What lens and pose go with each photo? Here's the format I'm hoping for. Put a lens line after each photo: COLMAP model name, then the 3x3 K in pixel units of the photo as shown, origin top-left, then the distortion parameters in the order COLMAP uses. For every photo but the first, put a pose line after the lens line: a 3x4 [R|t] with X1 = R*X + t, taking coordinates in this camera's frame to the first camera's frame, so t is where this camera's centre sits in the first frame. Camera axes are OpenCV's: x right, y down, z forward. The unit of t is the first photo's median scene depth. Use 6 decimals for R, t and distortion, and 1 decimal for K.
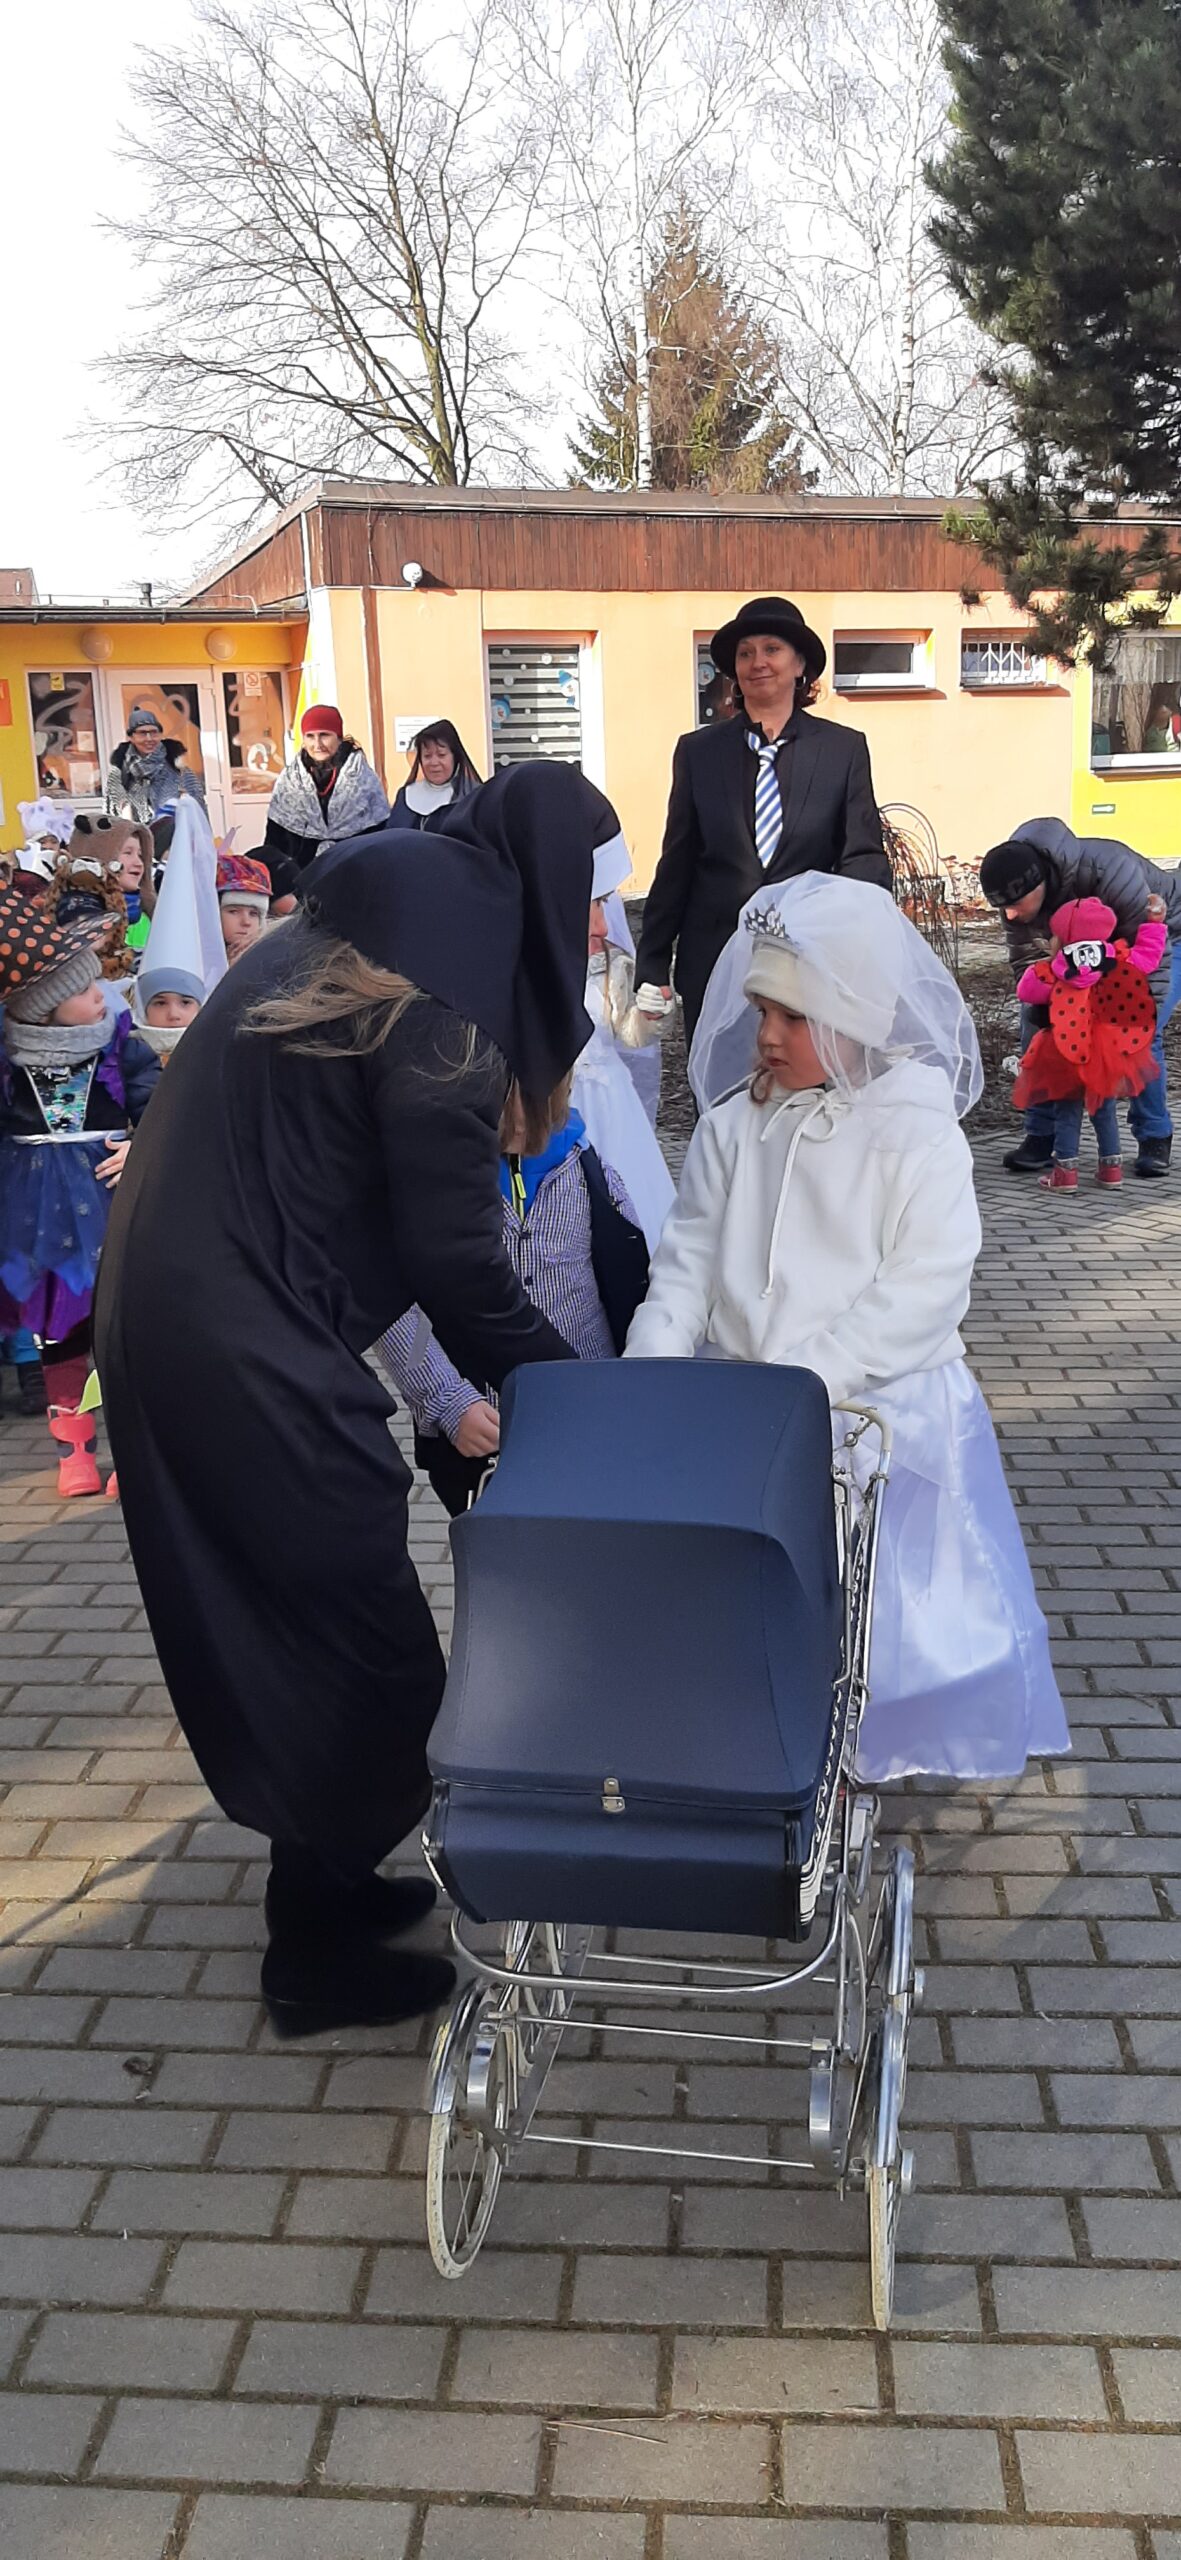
lens RADIAL K [[1977.9, 0, 586.5], [0, 1977.9, 1287.2], [0, 0, 1]] dist [0.078526, -0.144418]
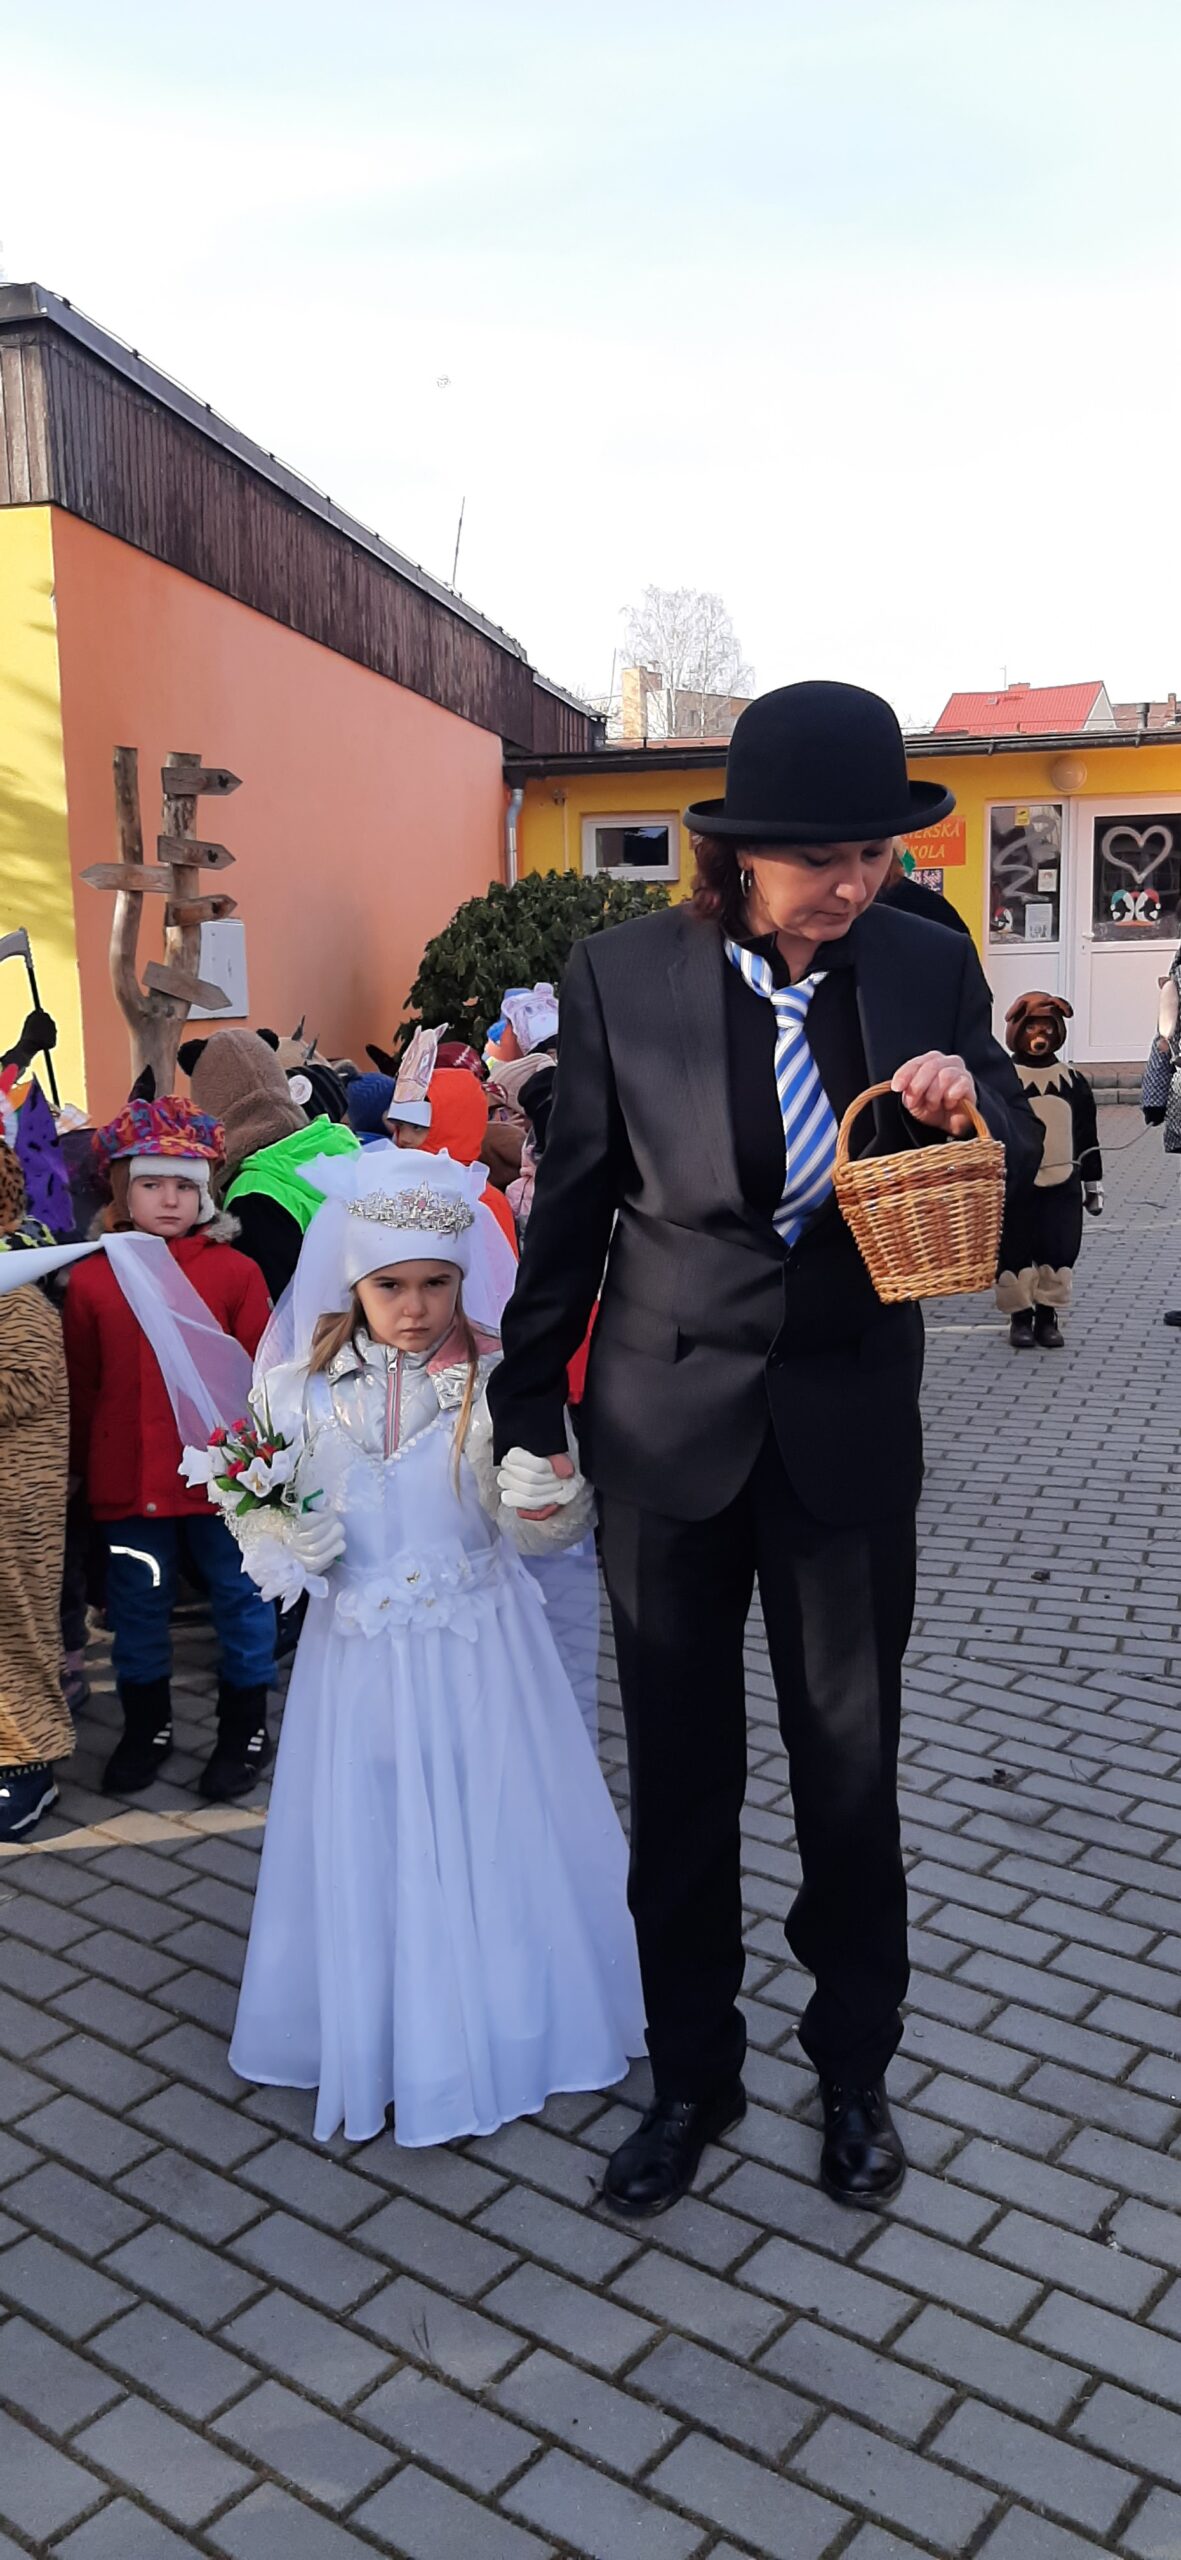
lens RADIAL K [[1977.9, 0, 585.5], [0, 1977.9, 1286.3], [0, 0, 1]] dist [0.078526, -0.144418]
pose [[0.834188, 0.103930, -0.541598, 0.071637], [-0.136066, 0.990508, -0.019500, -0.042282], [0.534430, 0.089960, 0.840412, 0.137214]]
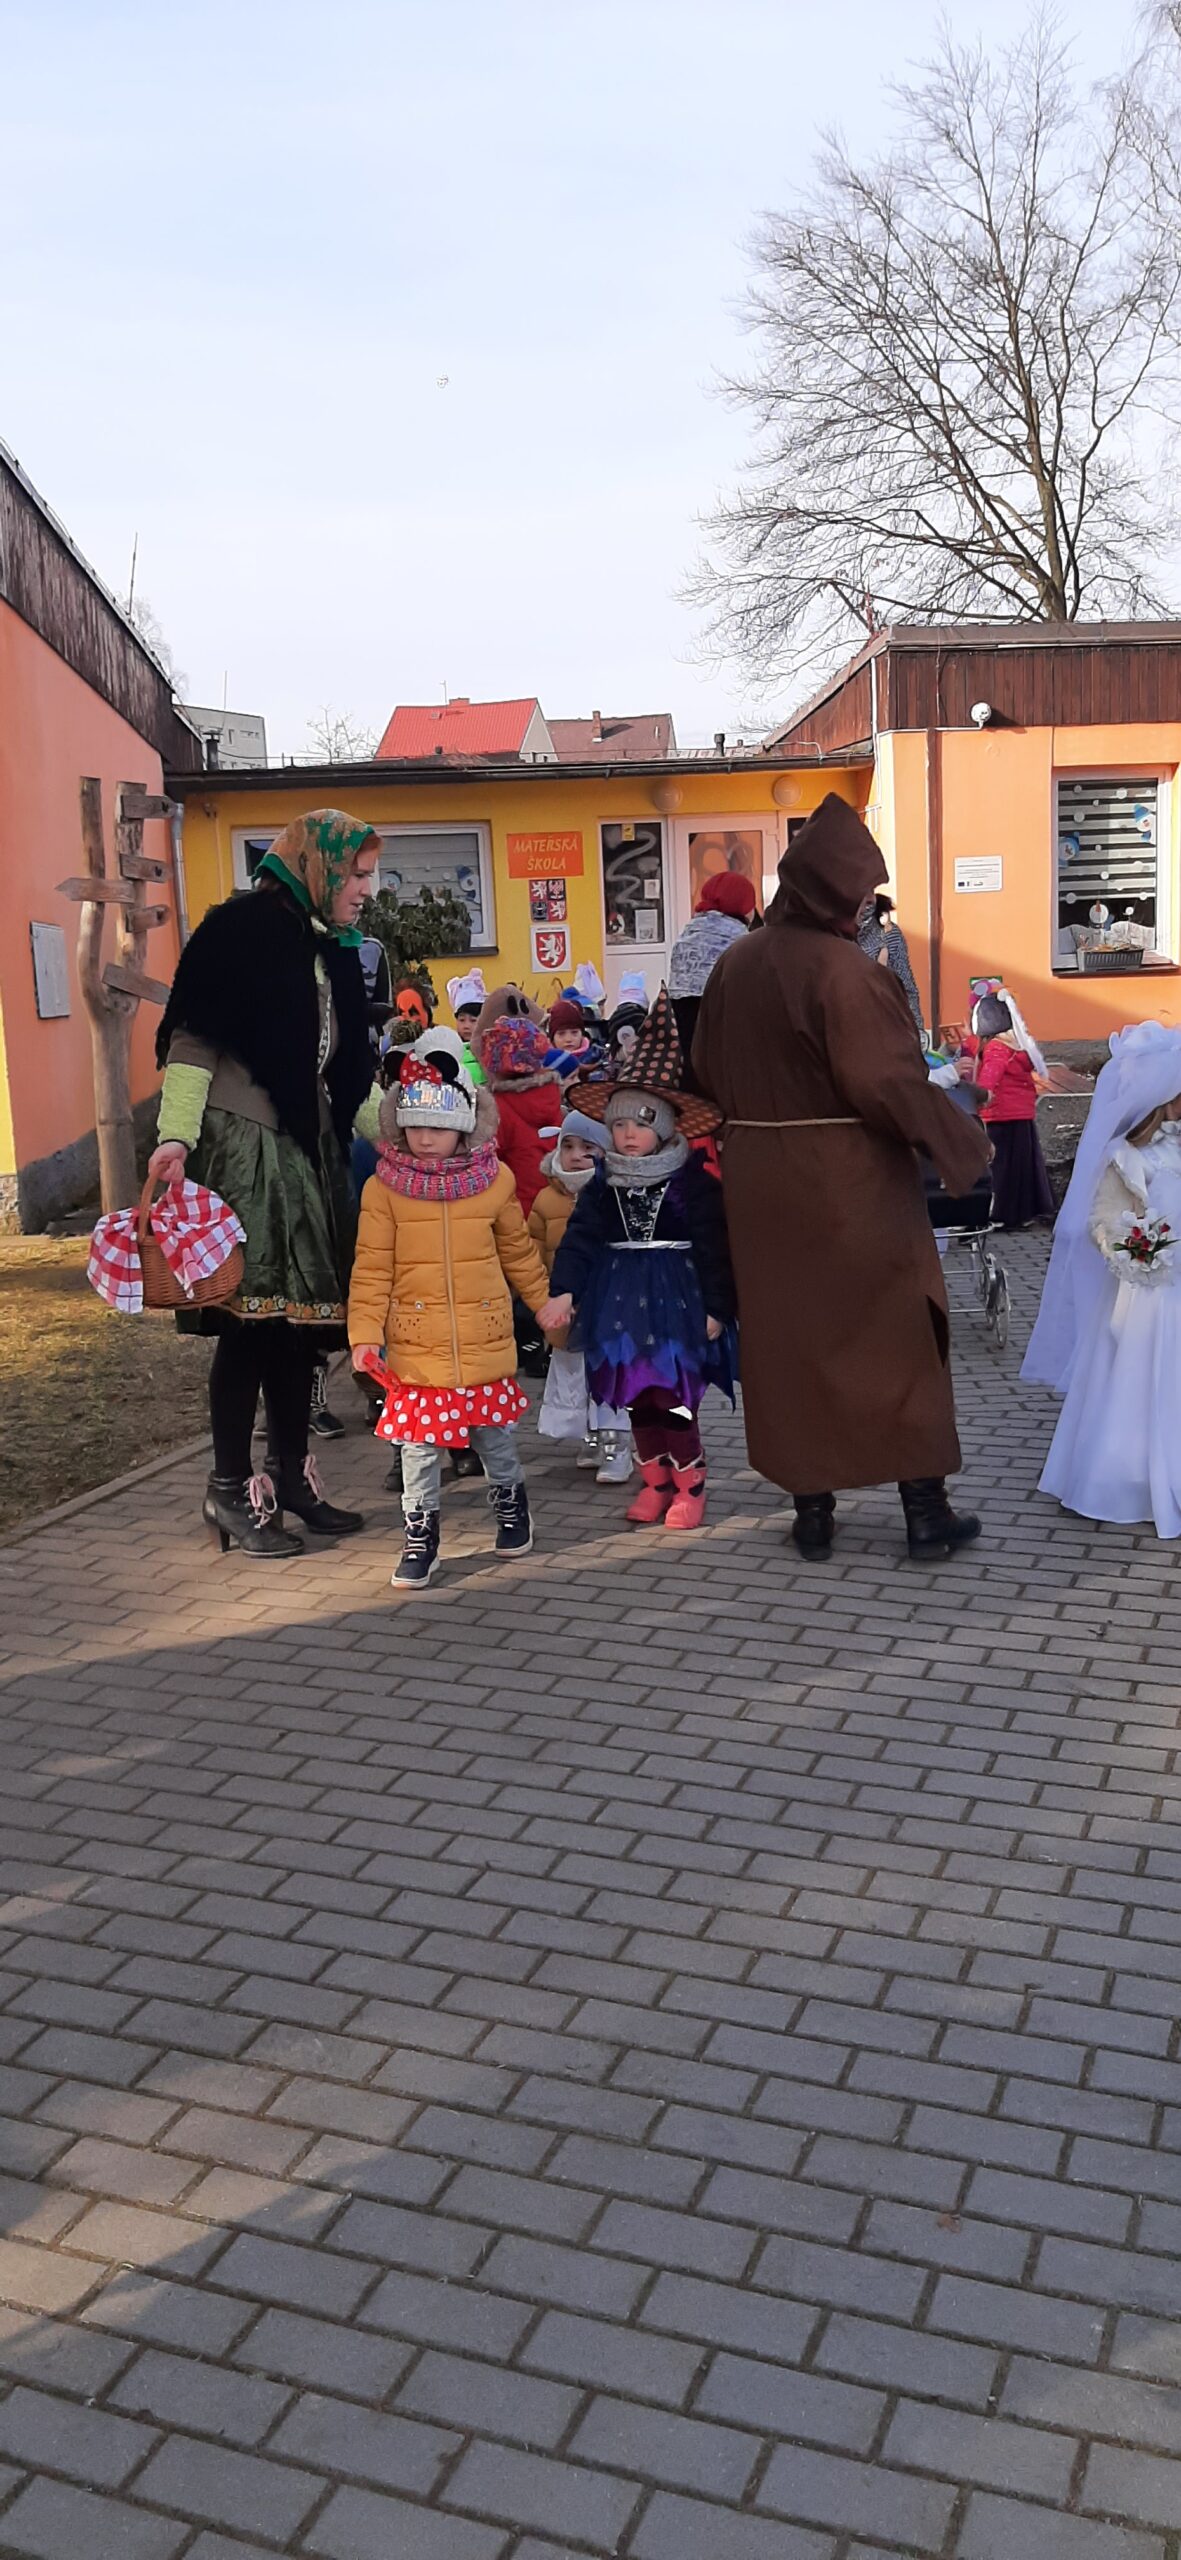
lens RADIAL K [[1977.9, 0, 608.9], [0, 1977.9, 1297.7], [0, 0, 1]] dist [0.078526, -0.144418]
pose [[0.957978, 0.044393, -0.283387, 0.023992], [-0.059953, 0.997119, -0.046467, -0.013323], [0.280507, 0.061504, 0.957879, 0.024897]]
